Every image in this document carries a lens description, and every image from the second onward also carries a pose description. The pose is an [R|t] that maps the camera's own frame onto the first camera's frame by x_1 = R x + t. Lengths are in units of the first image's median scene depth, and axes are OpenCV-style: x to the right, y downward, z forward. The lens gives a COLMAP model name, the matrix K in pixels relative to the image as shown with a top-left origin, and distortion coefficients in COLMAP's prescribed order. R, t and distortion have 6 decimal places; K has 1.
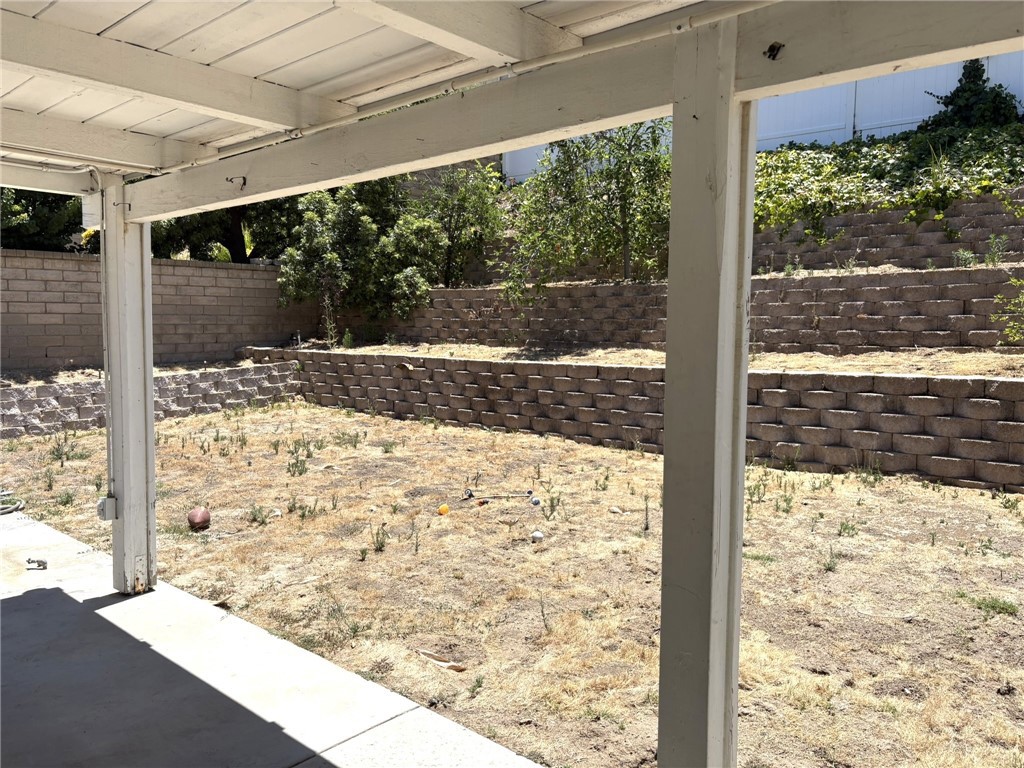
lens RADIAL K [[773.4, 0, 512.0], [0, 773.4, 384.0], [0, 0, 1]] dist [0.077627, -0.084011]
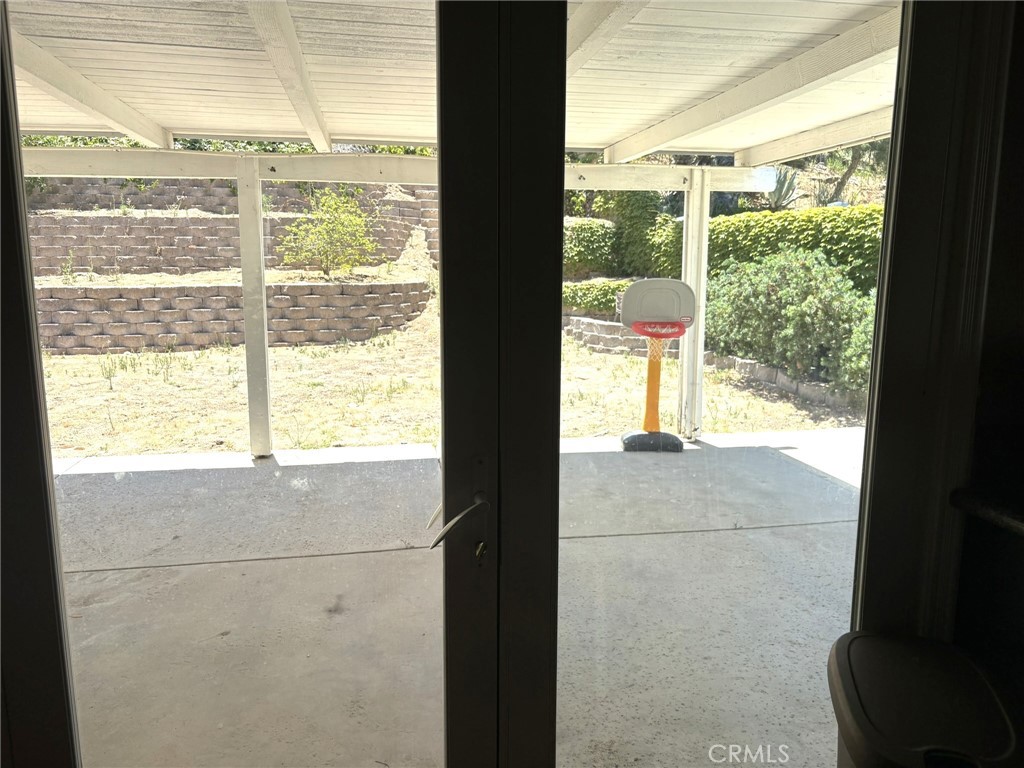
lens RADIAL K [[759.6, 0, 526.0], [0, 759.6, 386.0], [0, 0, 1]] dist [0.066058, -0.089510]
pose [[0.601919, -0.140975, 0.786015, -0.465604], [0.063287, 0.989619, 0.129028, 0.033701], [-0.796046, -0.027920, 0.604592, -0.497446]]
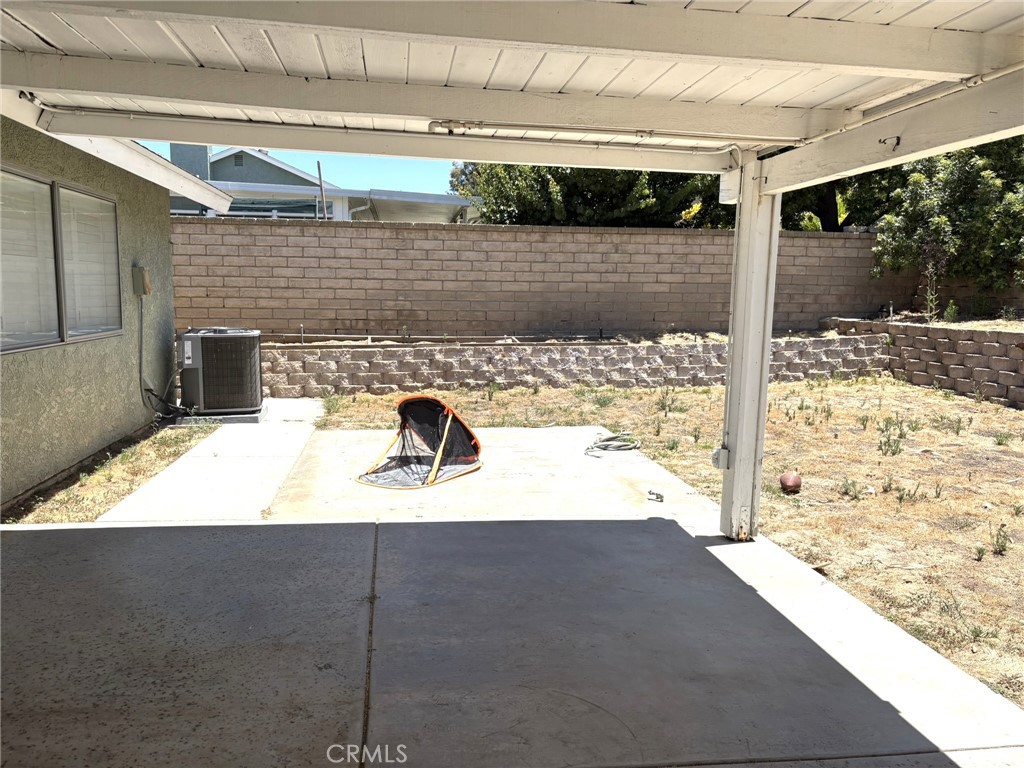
lens RADIAL K [[778.3, 0, 511.8], [0, 778.3, 376.8], [0, 0, 1]] dist [0.050654, -0.050167]
pose [[0.772738, 0.082719, -0.629312, -0.030274], [-0.066013, 0.996568, 0.049935, 0.004567], [0.631283, 0.002957, 0.775547, -0.018270]]
